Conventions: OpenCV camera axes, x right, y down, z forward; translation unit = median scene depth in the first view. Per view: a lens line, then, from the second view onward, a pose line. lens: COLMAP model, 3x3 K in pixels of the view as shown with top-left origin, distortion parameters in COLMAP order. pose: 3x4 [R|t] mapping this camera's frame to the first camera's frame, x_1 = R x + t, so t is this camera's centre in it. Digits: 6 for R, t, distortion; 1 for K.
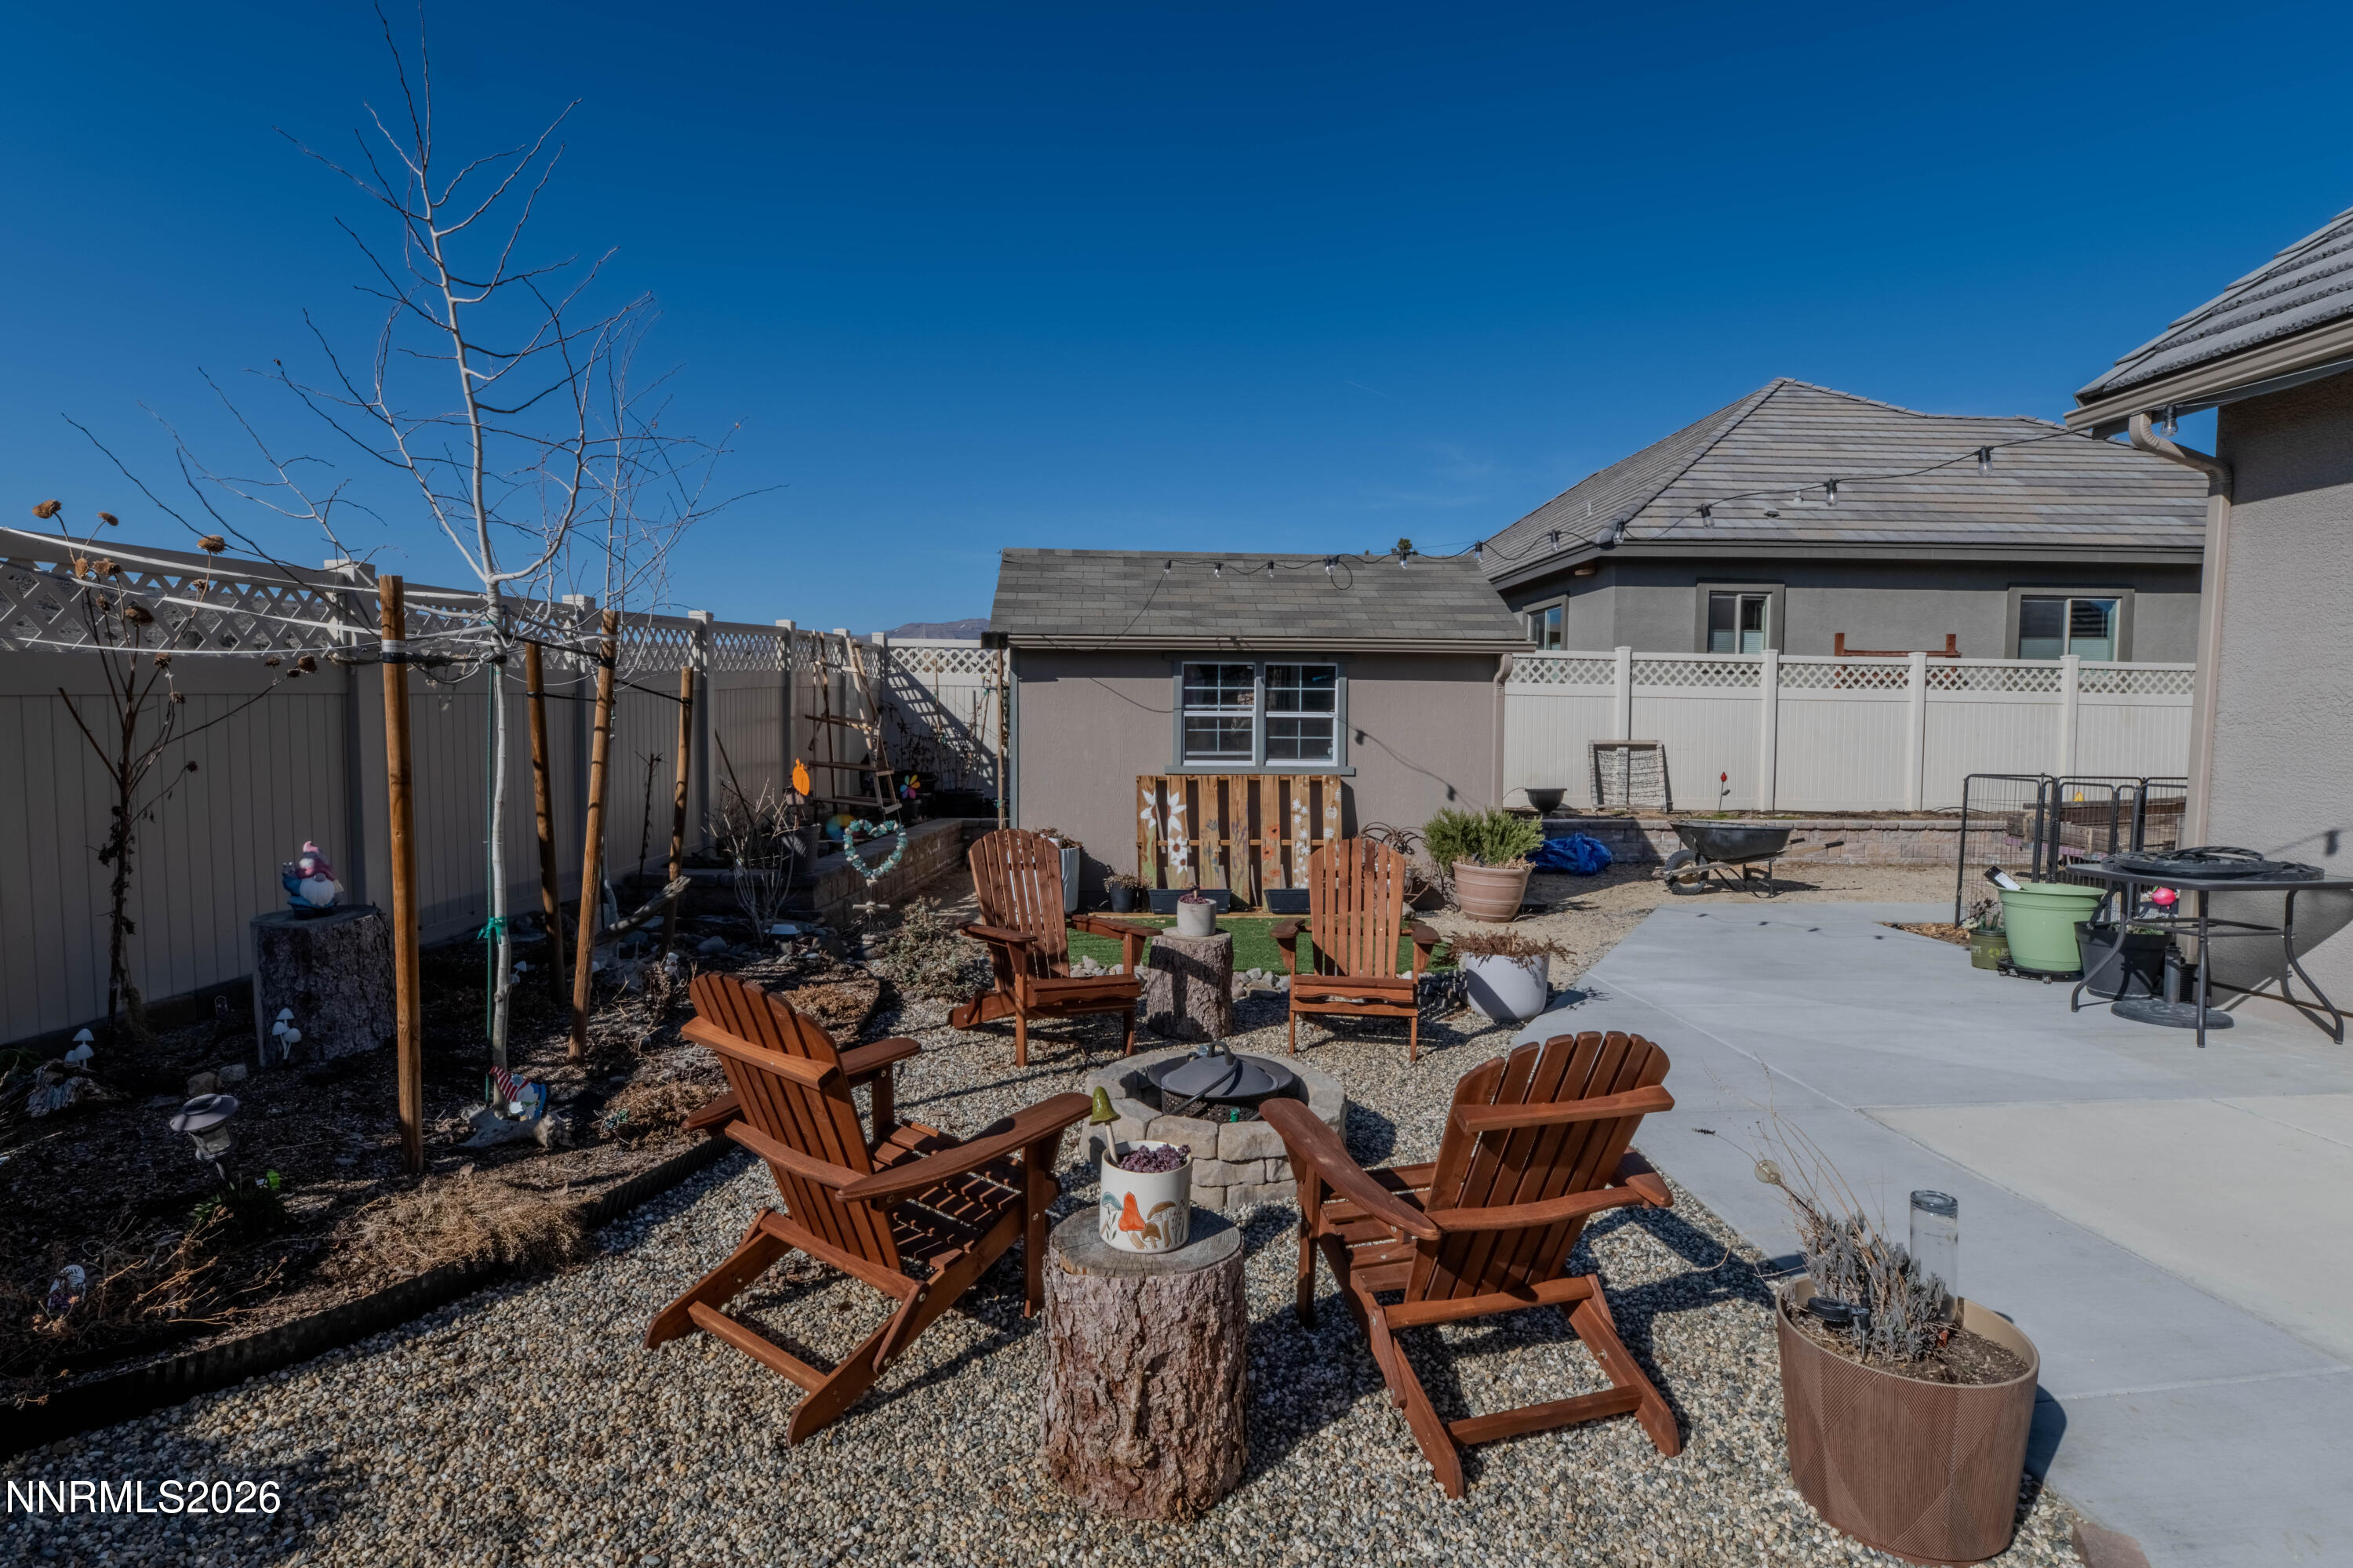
lens RADIAL K [[1193.5, 0, 1181.3], [0, 1193.5, 792.3], [0, 0, 1]] dist [0.003398, -0.001683]
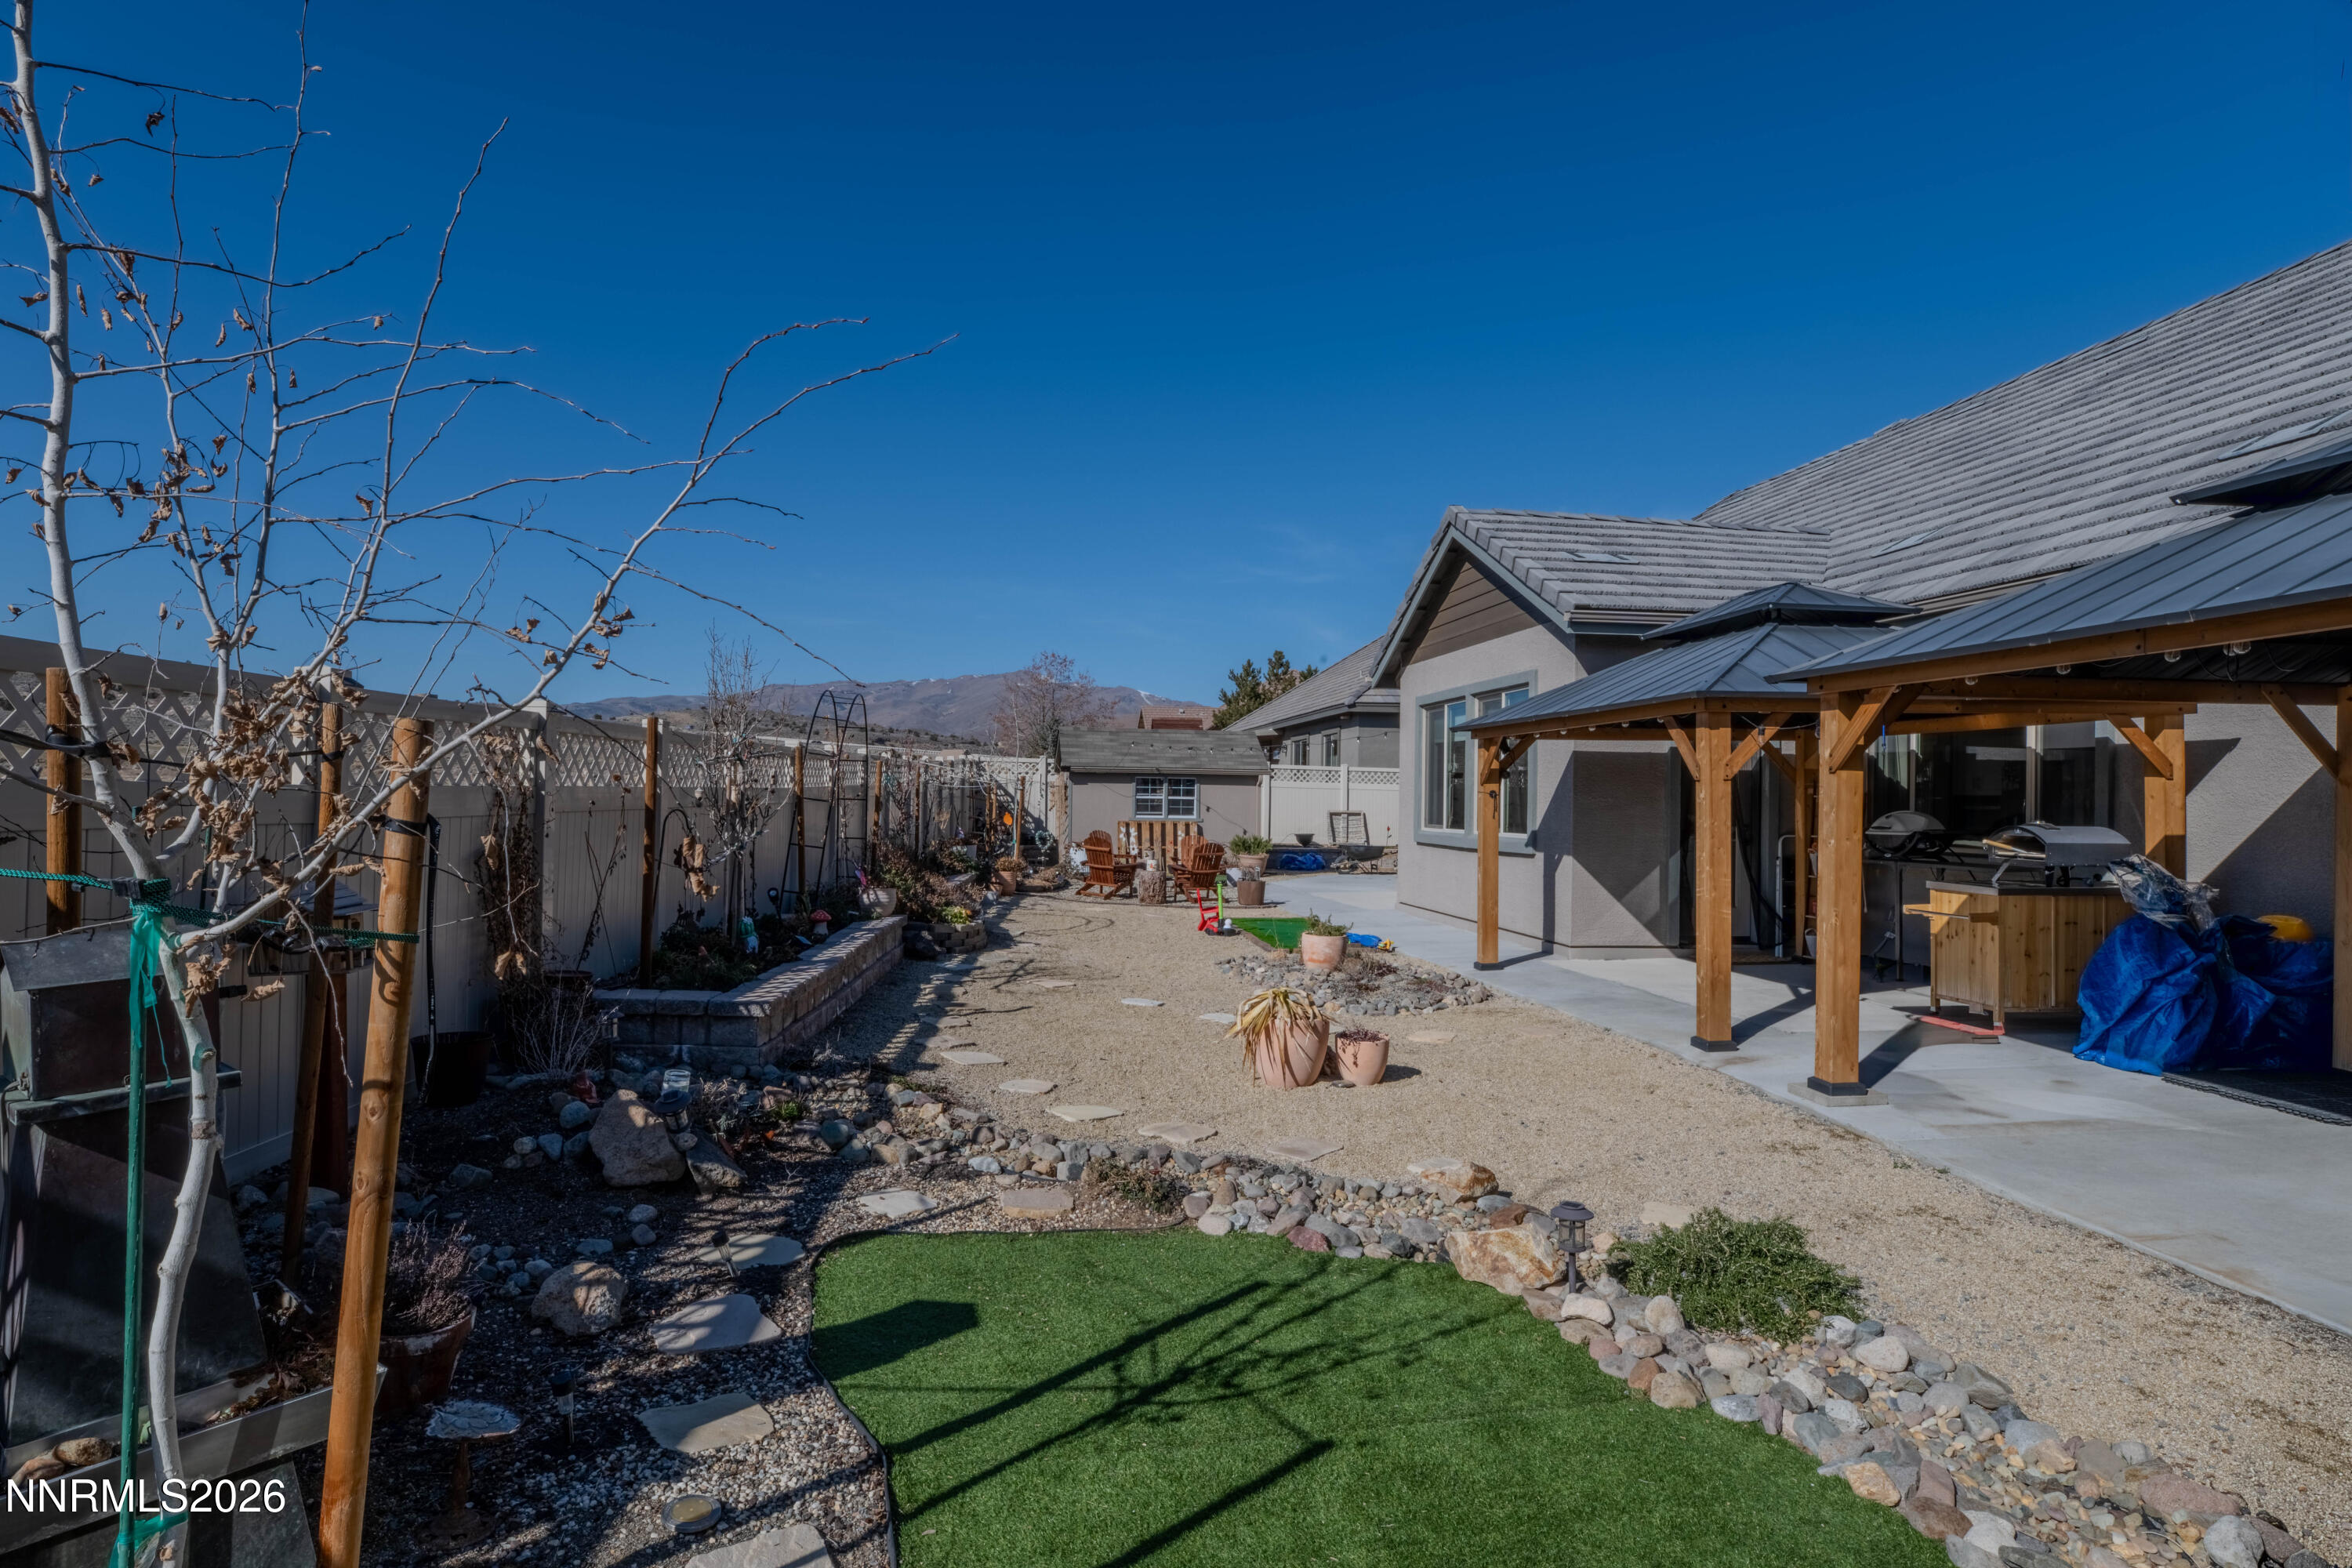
lens RADIAL K [[1323.6, 0, 1176.3], [0, 1323.6, 782.7], [0, 0, 1]] dist [0.002938, -0.002160]
pose [[0.996835, 0.009875, 0.078878, -0.135734], [-0.004406, 0.997593, -0.069202, 0.098968], [-0.079372, 0.068635, 0.994479, -1.824447]]
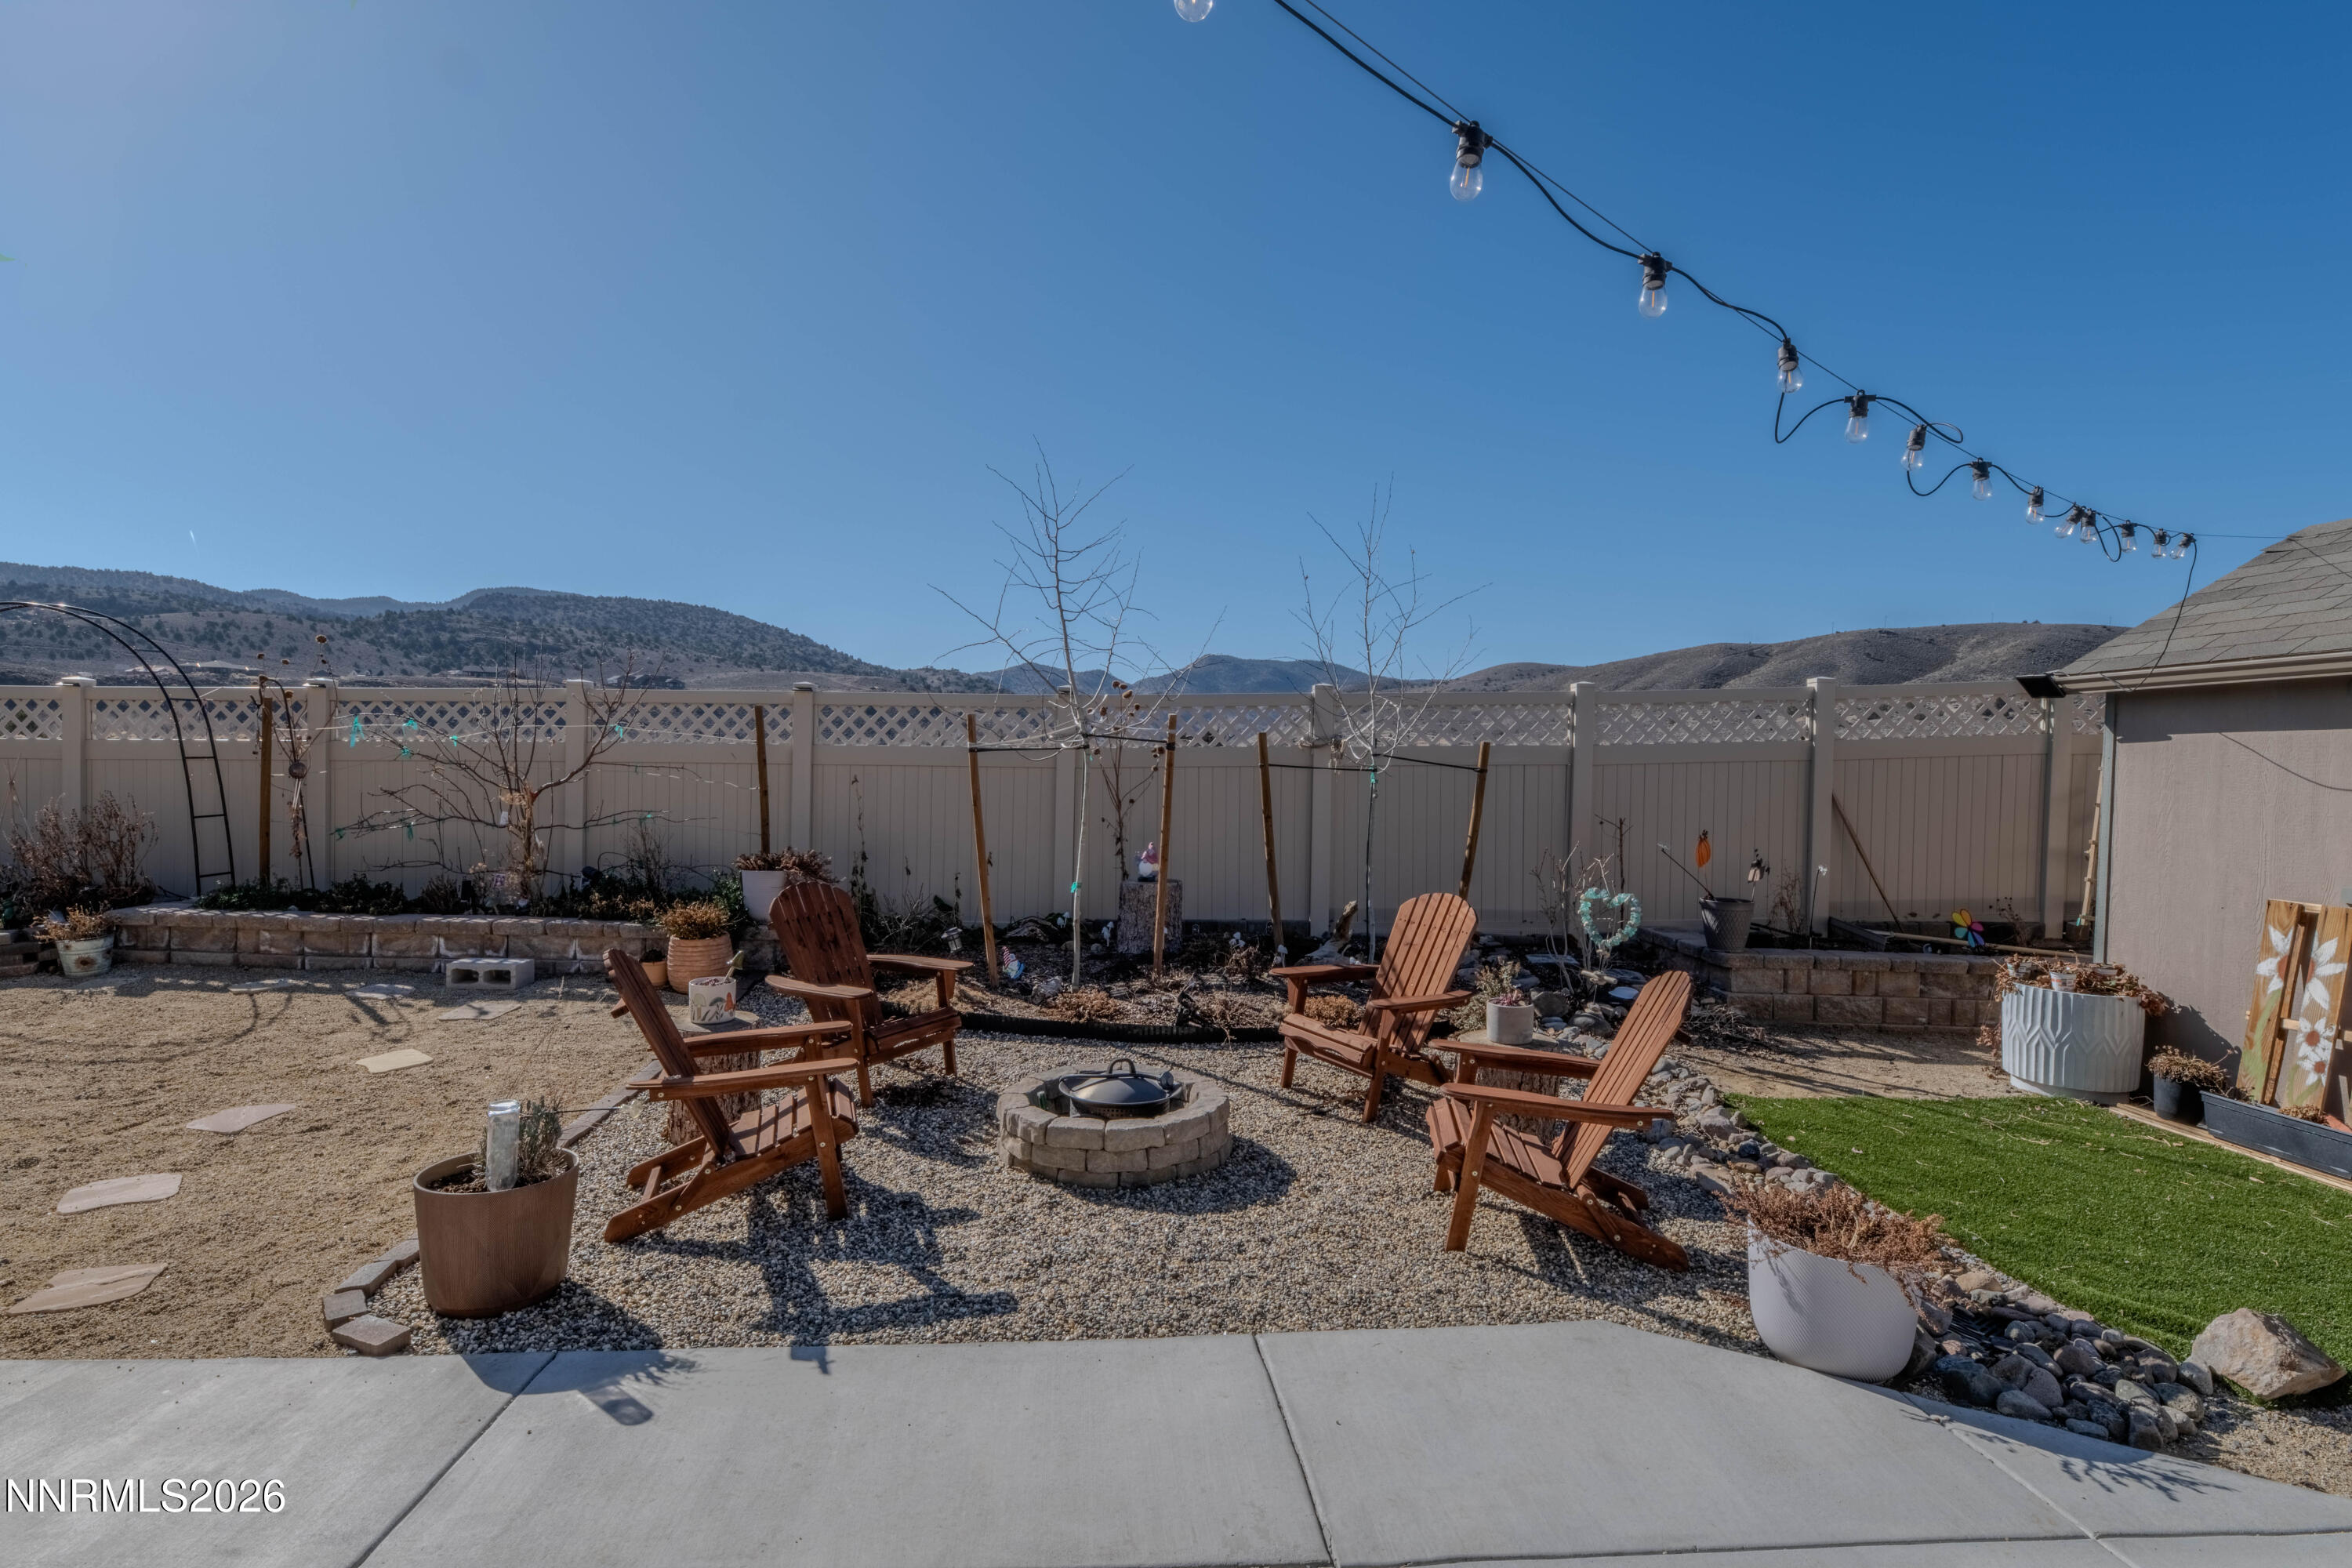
lens RADIAL K [[1193.0, 0, 1156.9], [0, 1193.0, 795.8], [0, 0, 1]] dist [0.003398, -0.001683]
pose [[-0.021594, 0.016589, -0.999629, 0.533294], [-0.077526, 0.996824, 0.018217, -0.031485], [0.996756, 0.077890, -0.020240, 0.472274]]
